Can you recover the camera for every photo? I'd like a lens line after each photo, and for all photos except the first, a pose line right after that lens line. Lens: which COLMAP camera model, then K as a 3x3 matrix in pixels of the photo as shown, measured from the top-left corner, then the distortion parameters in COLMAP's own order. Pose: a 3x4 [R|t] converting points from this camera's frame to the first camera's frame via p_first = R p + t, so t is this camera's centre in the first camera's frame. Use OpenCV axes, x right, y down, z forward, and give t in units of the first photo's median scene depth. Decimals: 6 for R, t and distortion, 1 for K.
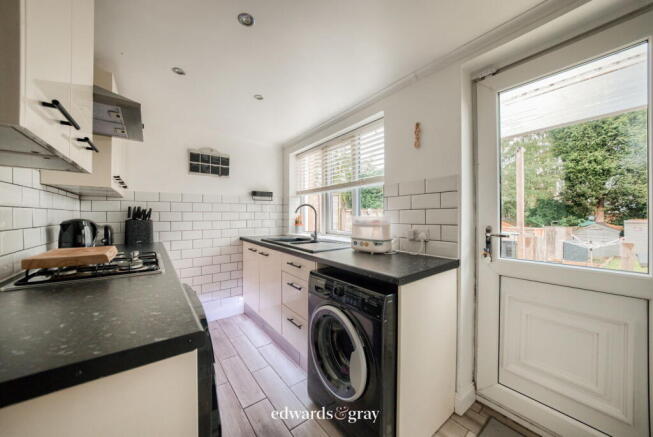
lens RADIAL K [[232.0, 0, 326.5], [0, 232.0, 218.5], [0, 0, 1]] dist [-0.002510, 0.000260]
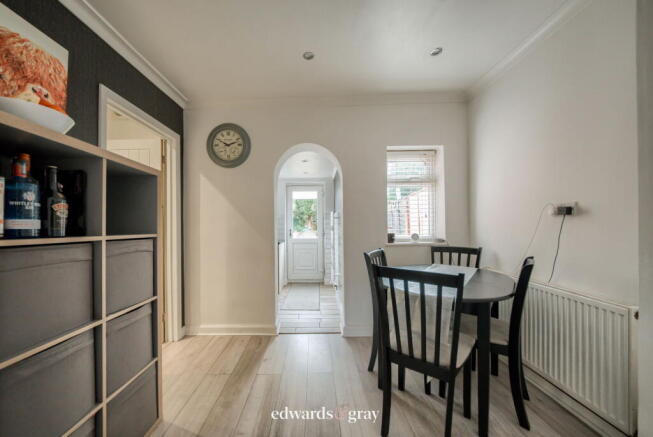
lens RADIAL K [[229.1, 0, 325.9], [0, 229.1, 225.7], [0, 0, 1]] dist [-0.000407, 0.000019]
pose [[0.587301, -0.001622, 0.809367, -1.355067], [0.008471, 0.999956, -0.004143, 0.002716], [-0.809324, 0.009289, 0.587289, -1.104931]]
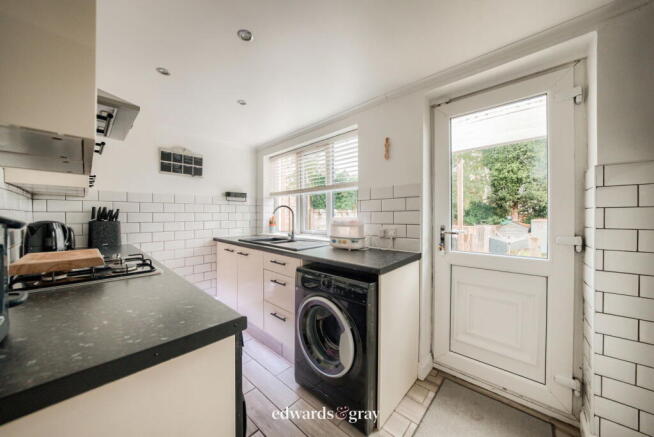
lens RADIAL K [[224.5, 0, 327.9], [0, 224.5, 219.8], [0, 0, 1]] dist [0.000623, -0.000051]
pose [[0.984757, -0.002830, 0.173913, -0.087687], [0.001692, 0.999976, 0.006690, -0.004737], [-0.173928, -0.006294, 0.984738, -0.057375]]
